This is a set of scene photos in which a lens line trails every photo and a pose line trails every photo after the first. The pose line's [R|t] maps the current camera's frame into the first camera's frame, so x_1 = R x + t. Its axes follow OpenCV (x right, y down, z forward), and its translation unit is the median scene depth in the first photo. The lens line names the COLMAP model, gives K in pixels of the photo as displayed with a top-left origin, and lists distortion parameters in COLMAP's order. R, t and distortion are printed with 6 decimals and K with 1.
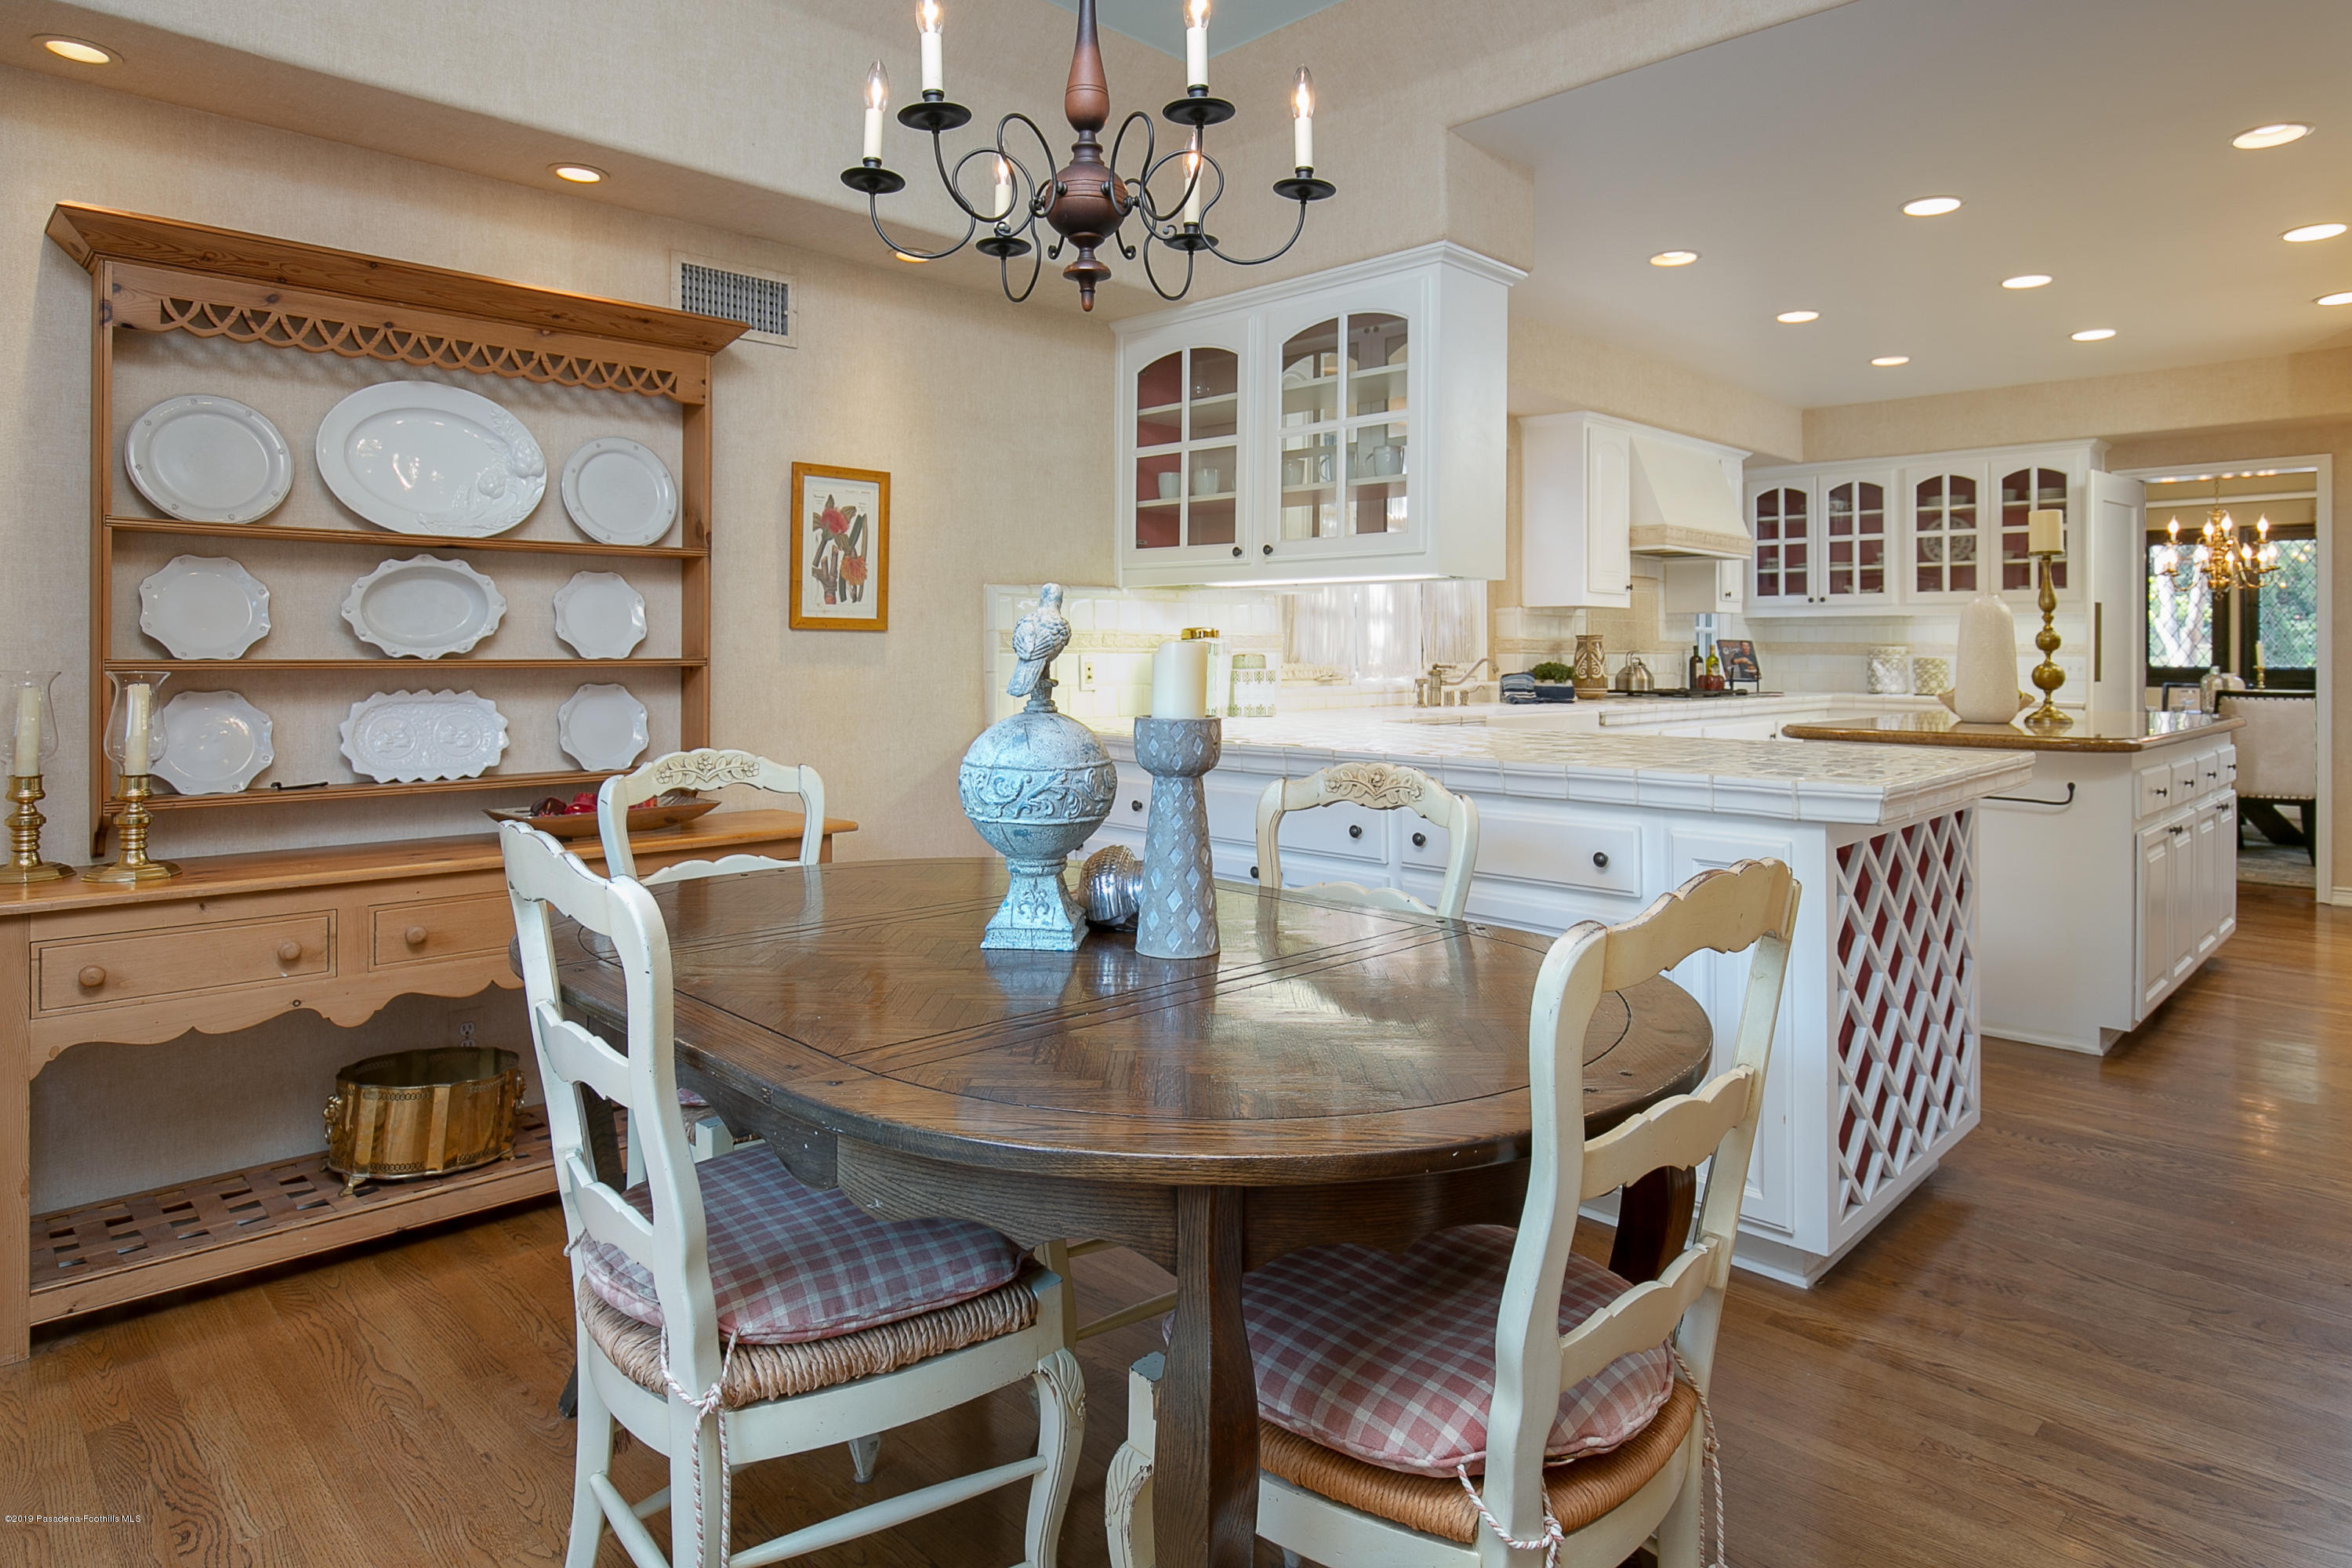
lens RADIAL K [[1339.0, 0, 1185.9], [0, 1339.0, 773.7], [0, 0, 1]] dist [-0.002352, -0.002026]
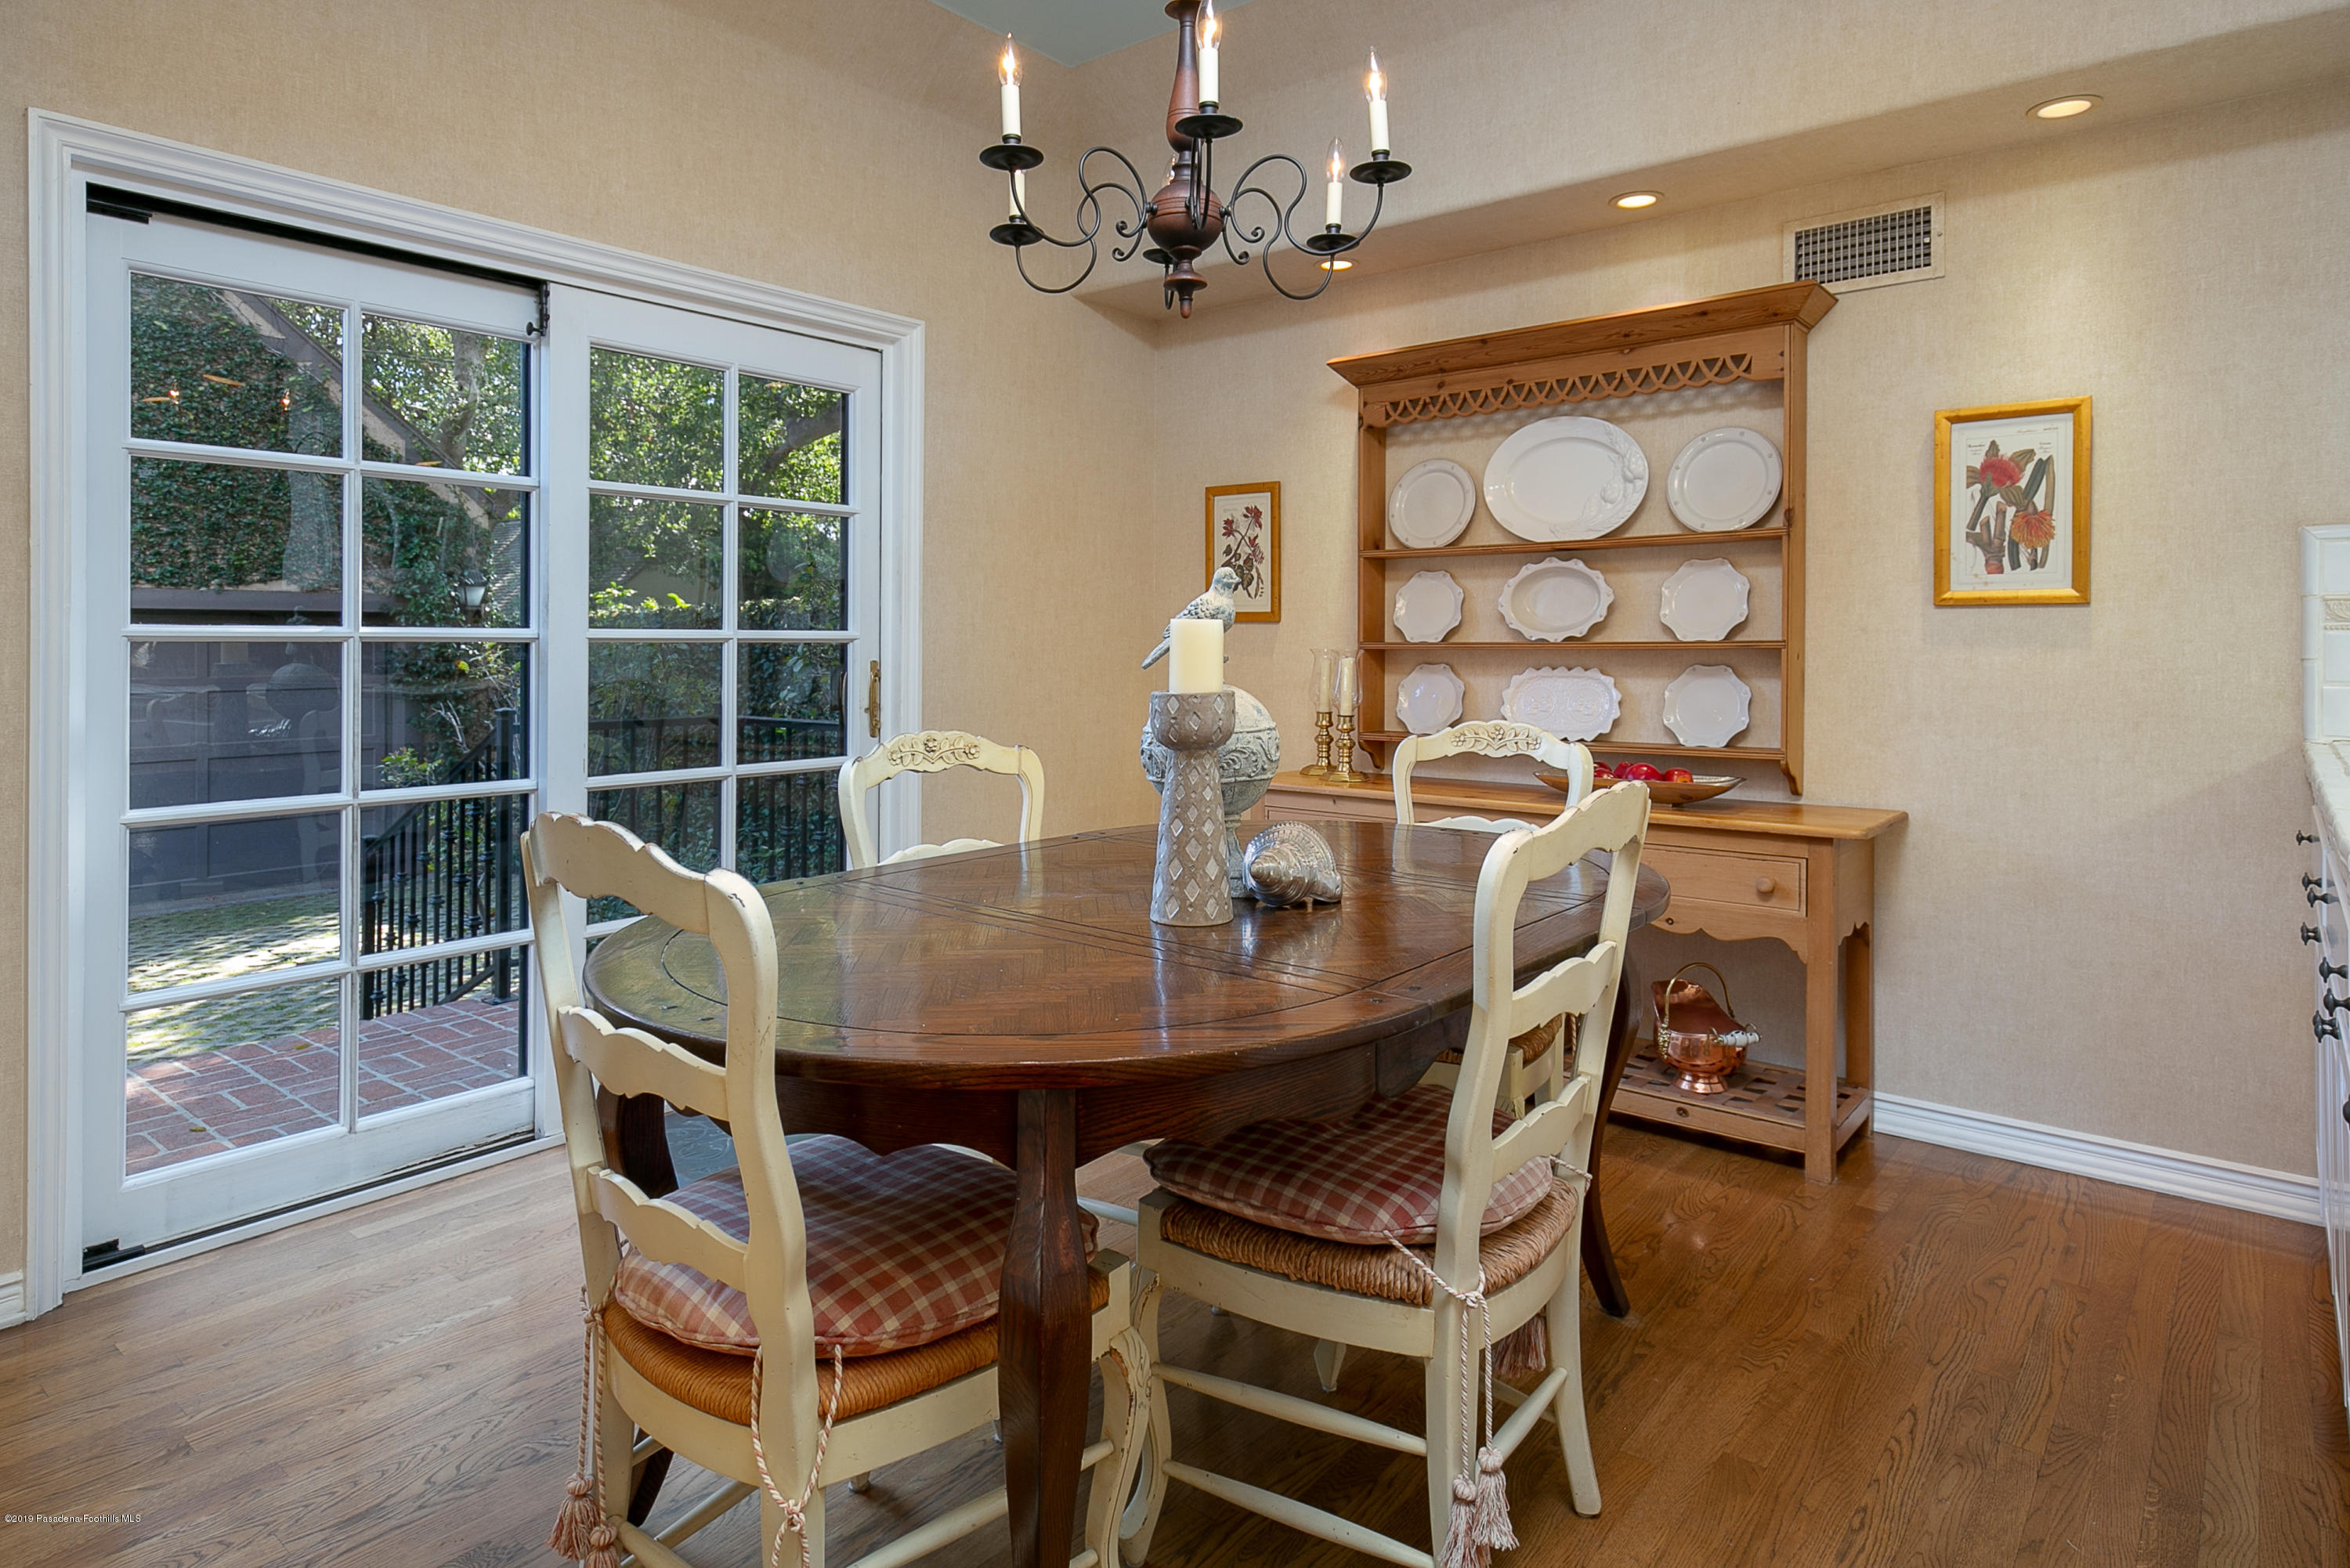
lens RADIAL K [[1337.8, 0, 1180.5], [0, 1337.8, 791.3], [0, 0, 1]] dist [-0.002352, -0.002026]
pose [[0.101599, 0.101132, -0.989672, 0.590475], [-0.089353, 0.991726, 0.092169, -0.029182], [0.990805, 0.079066, 0.109795, 0.492215]]
